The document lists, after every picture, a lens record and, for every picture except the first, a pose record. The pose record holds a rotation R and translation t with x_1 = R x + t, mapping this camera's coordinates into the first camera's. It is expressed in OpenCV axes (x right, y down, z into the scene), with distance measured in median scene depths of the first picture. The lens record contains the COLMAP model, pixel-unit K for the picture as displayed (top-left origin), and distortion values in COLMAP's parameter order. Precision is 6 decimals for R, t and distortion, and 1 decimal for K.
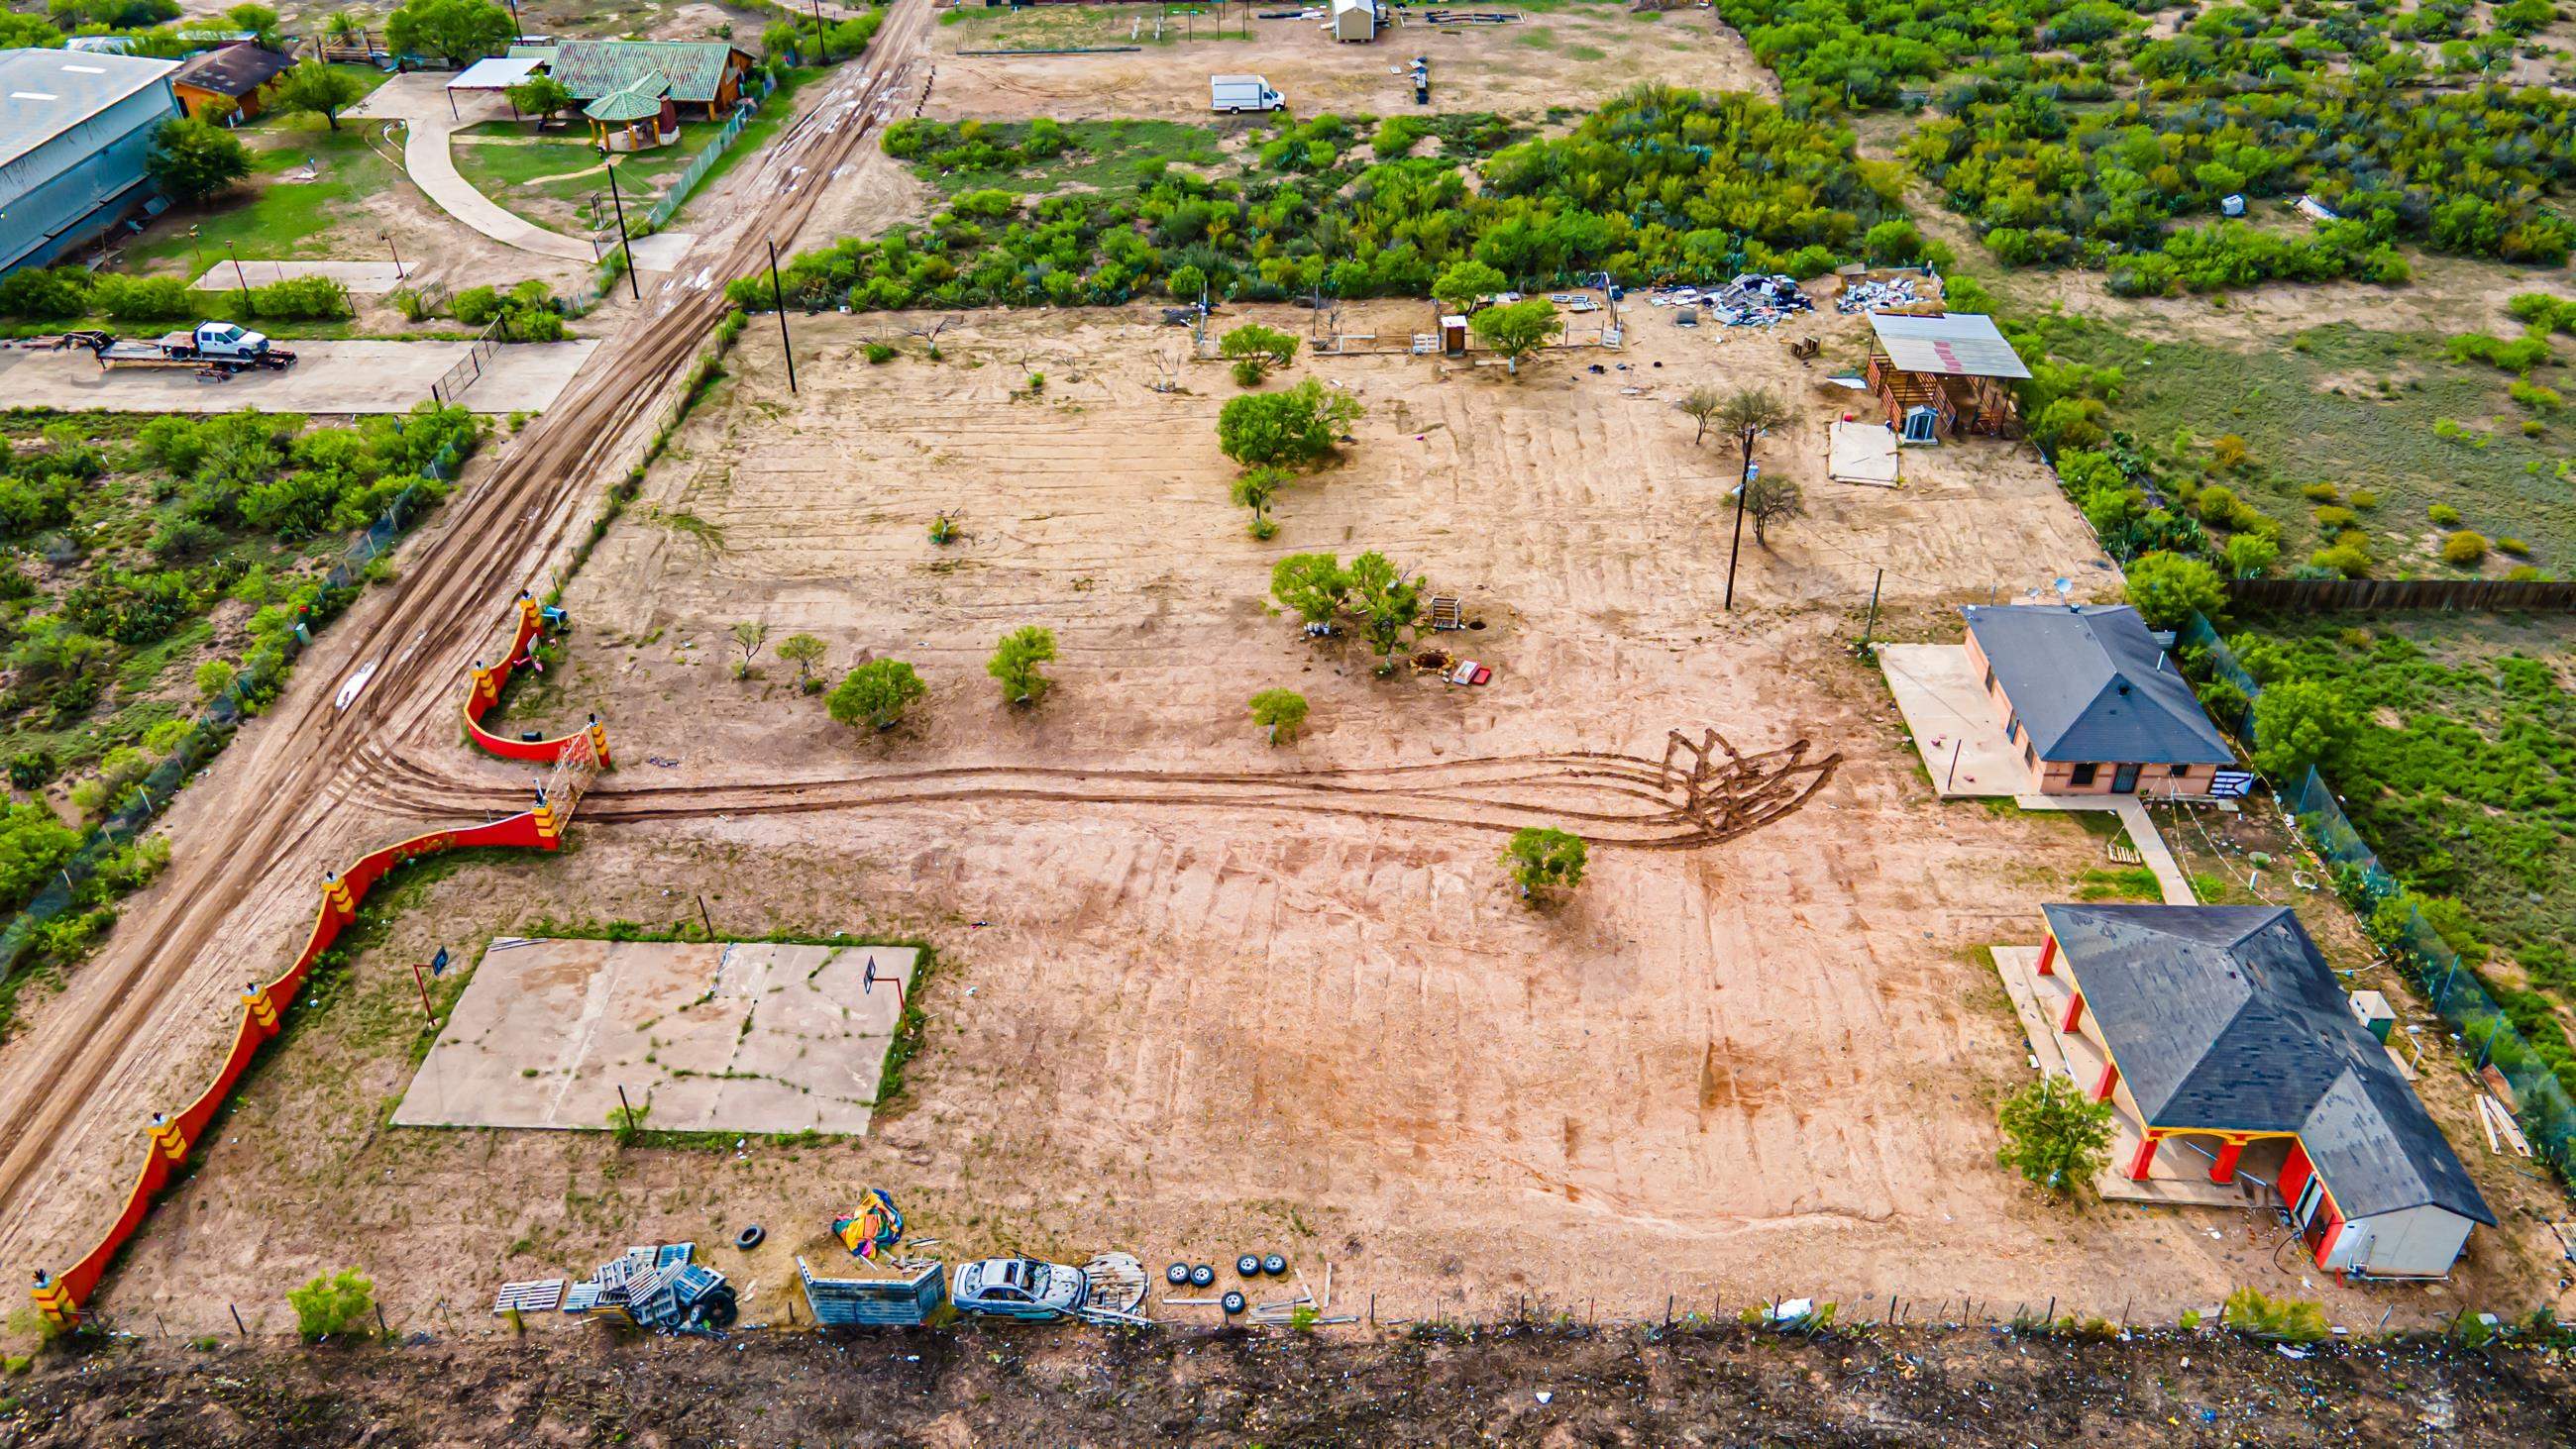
lens RADIAL K [[1882.6, 0, 1268.3], [0, 1882.6, 725.7], [0, 0, 1]] dist [0.025847, 0.008237]
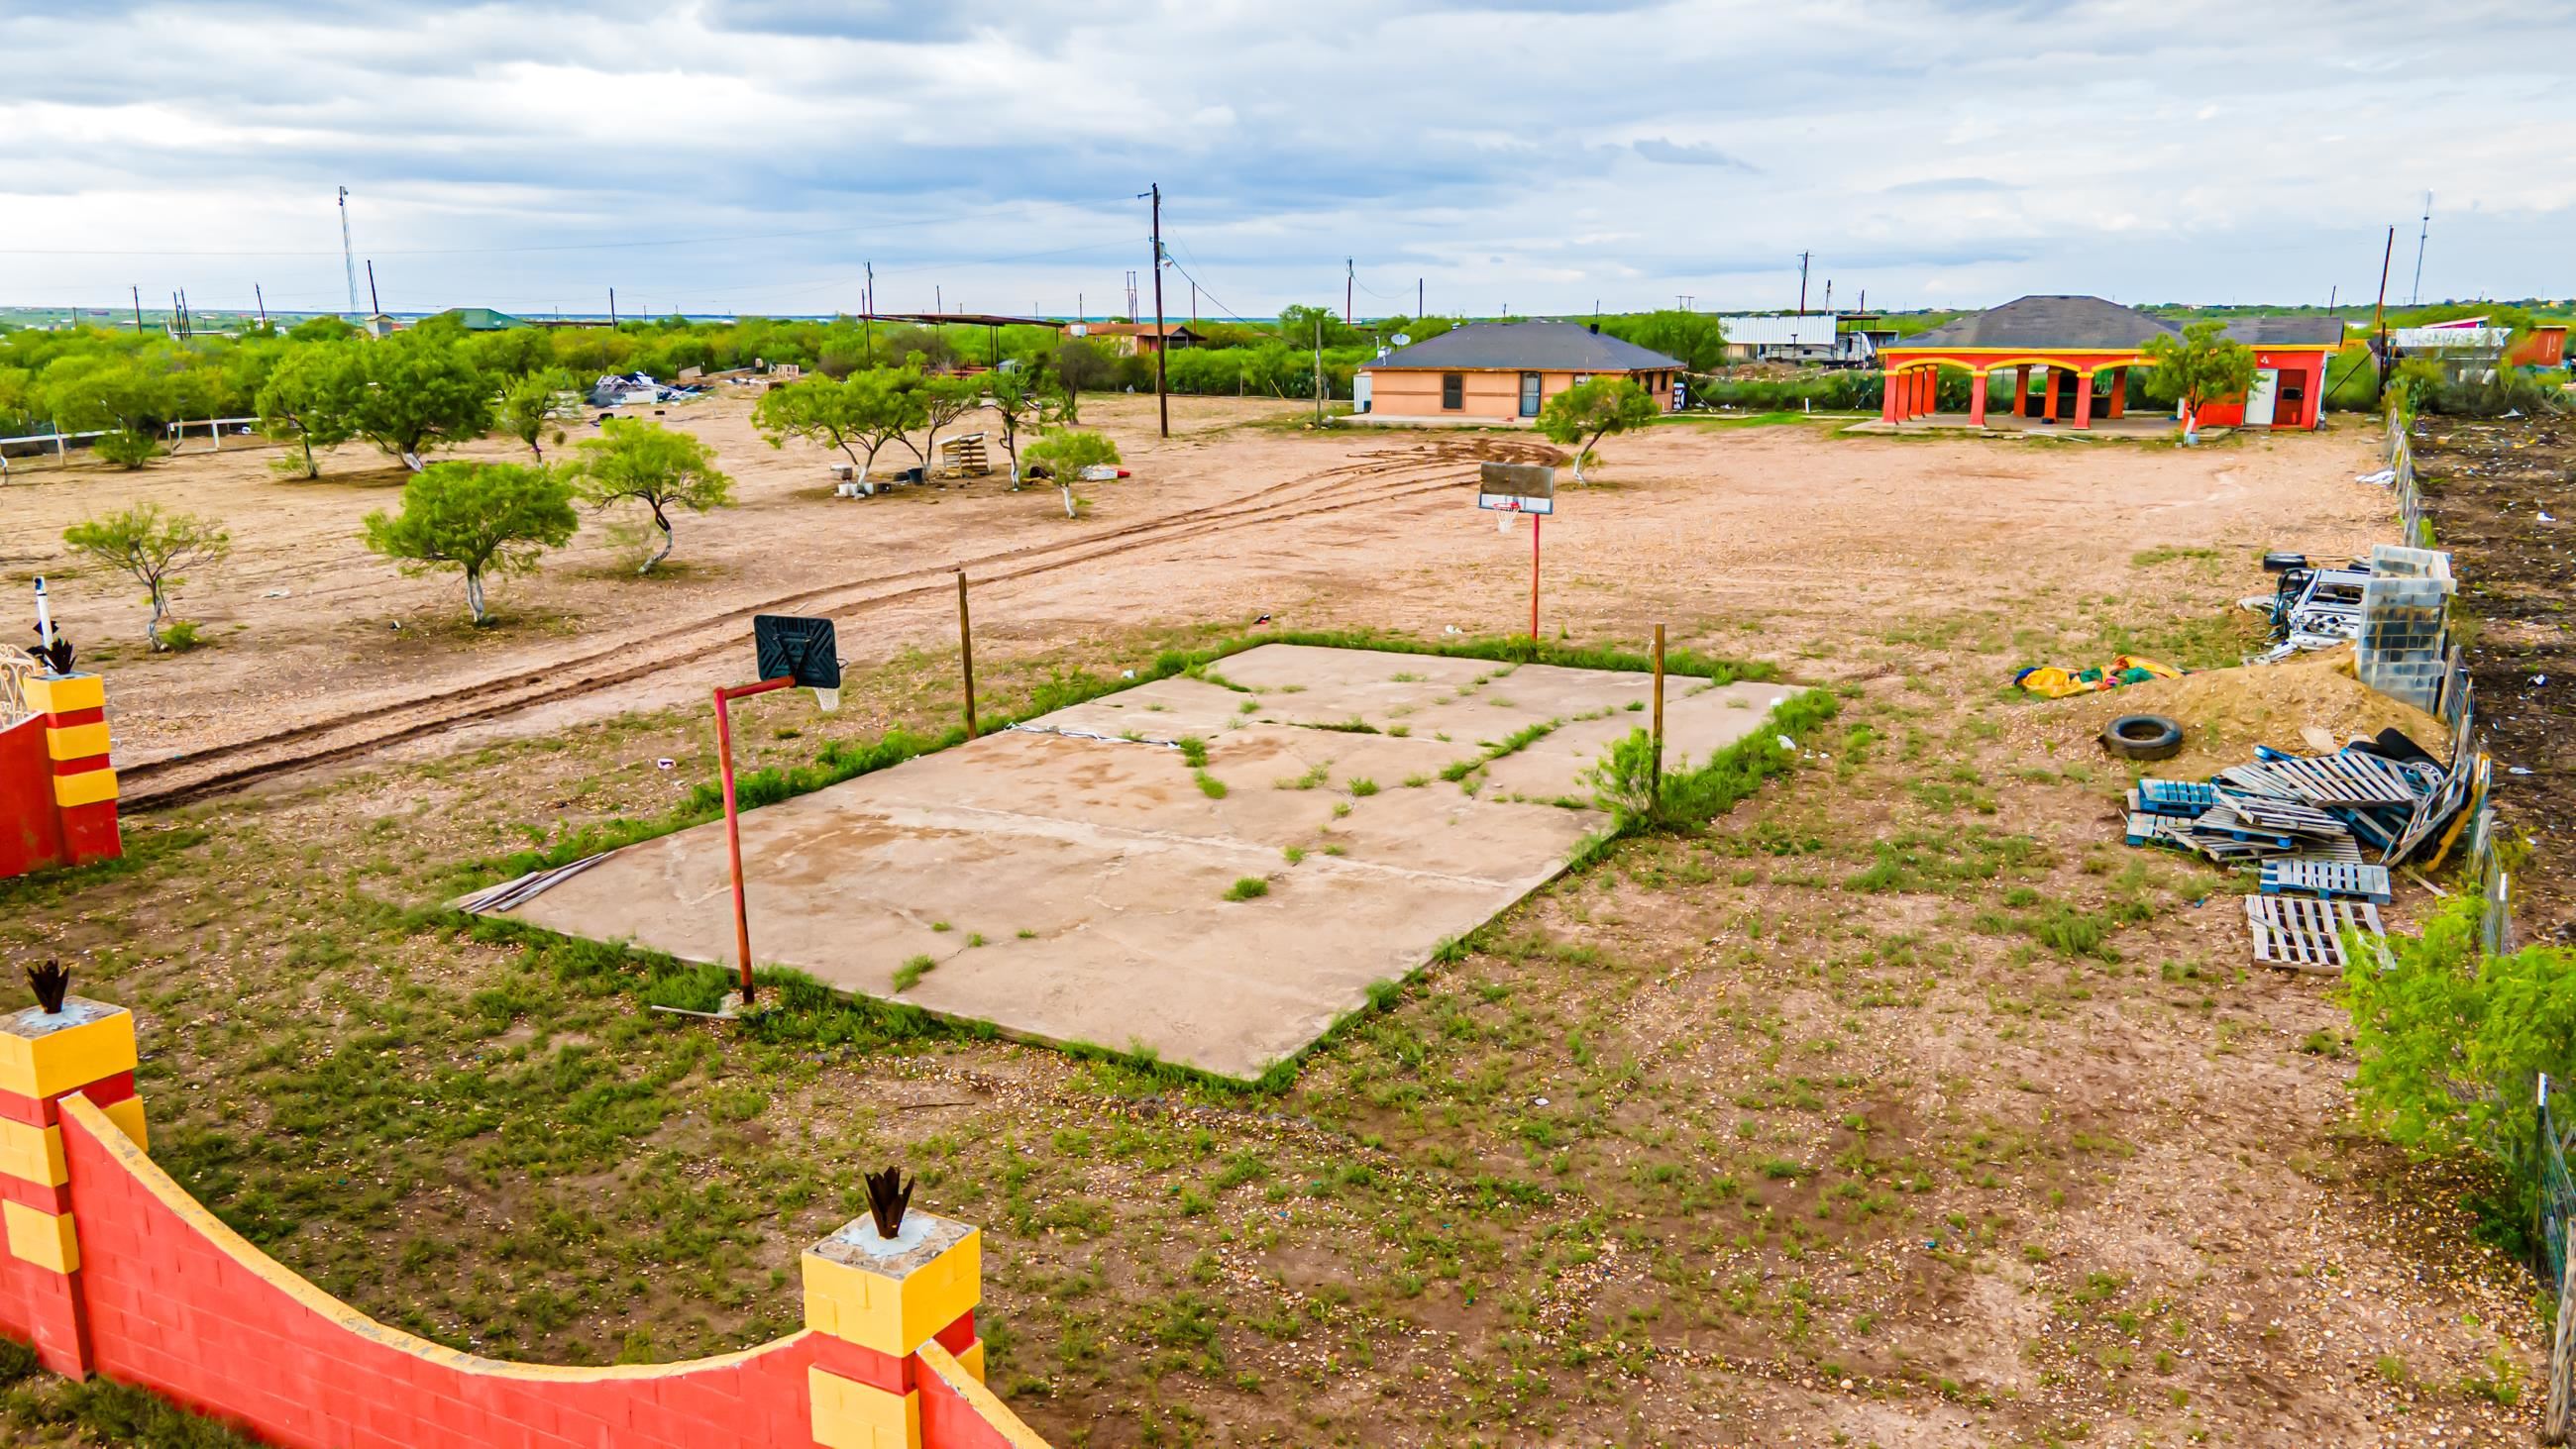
lens RADIAL K [[1882.6, 0, 1283.4], [0, 1882.6, 725.5], [0, 0, 1]] dist [0.025847, 0.008237]
pose [[0.456389, -0.184185, 0.870509, -0.578471], [0.500924, 0.861759, -0.080290, 0.171020], [-0.735381, 0.472702, 0.485560, 0.766664]]
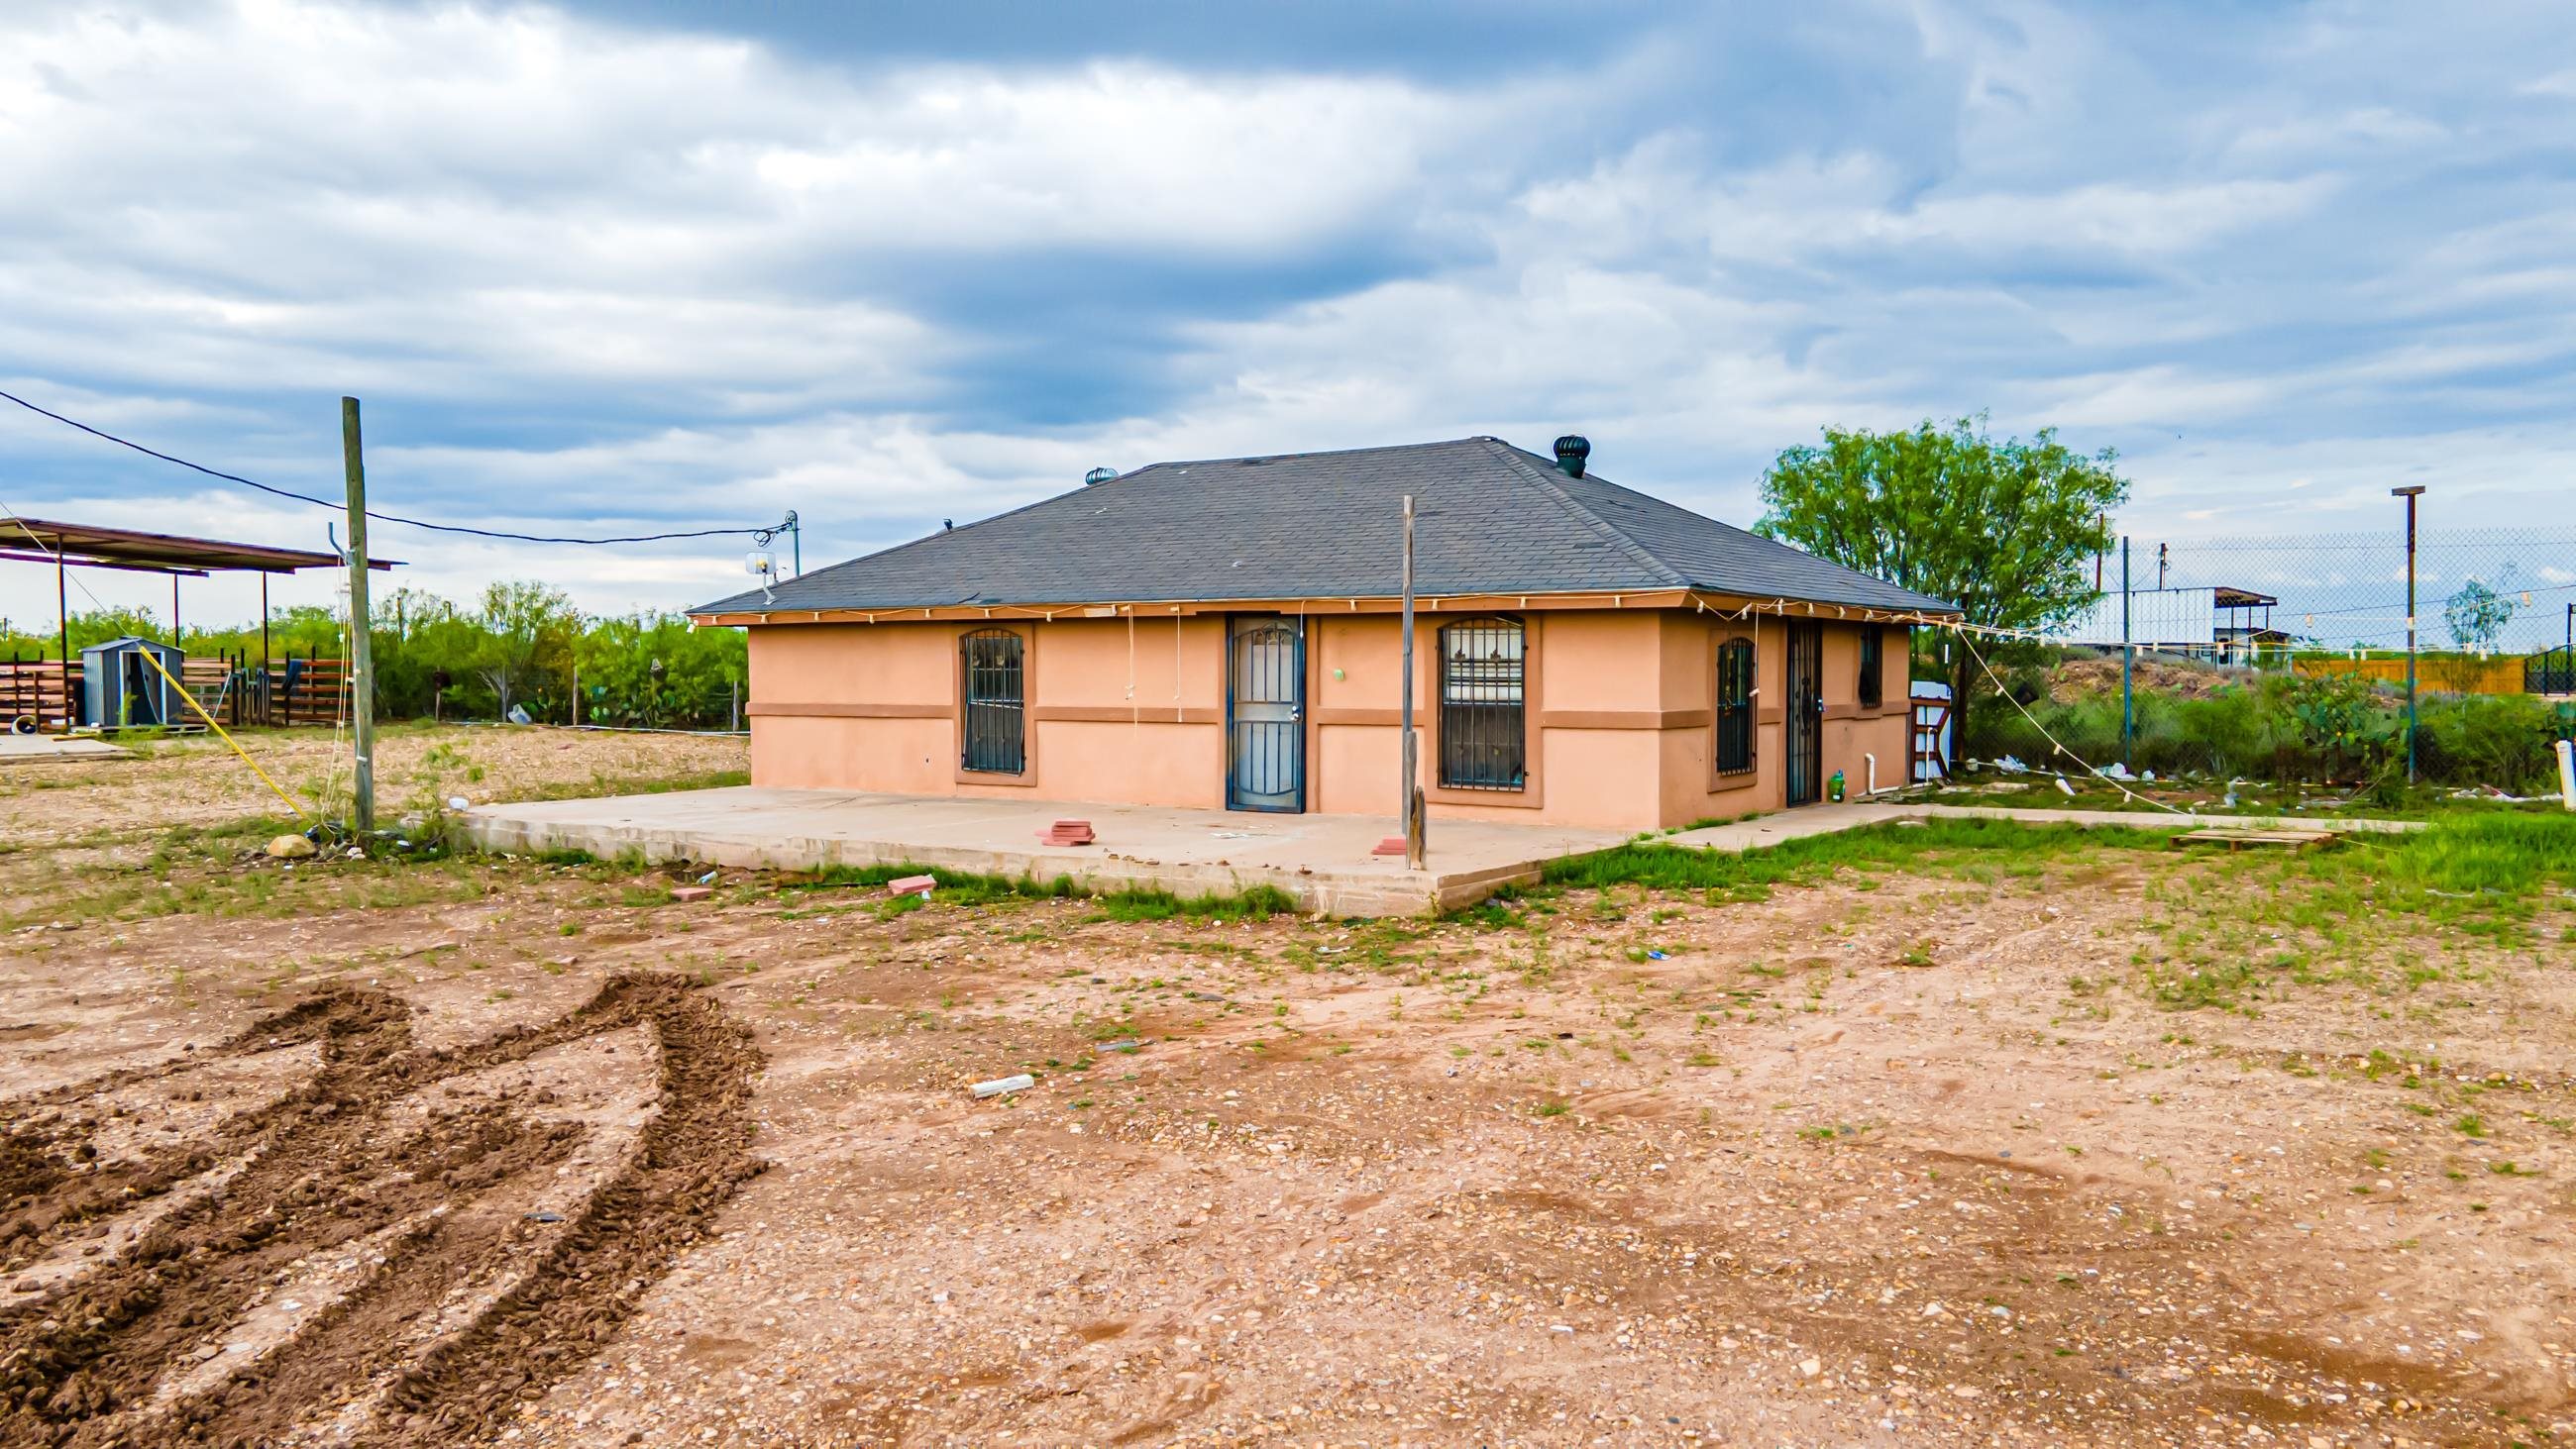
lens RADIAL K [[1882.6, 0, 1291.4], [0, 1882.6, 719.9], [0, 0, 1]] dist [0.025847, 0.008237]
pose [[0.532779, -0.016365, 0.846096, 0.230487], [0.475015, 0.833231, -0.282996, 0.065823], [-0.700363, 0.552683, 0.451701, 0.978882]]
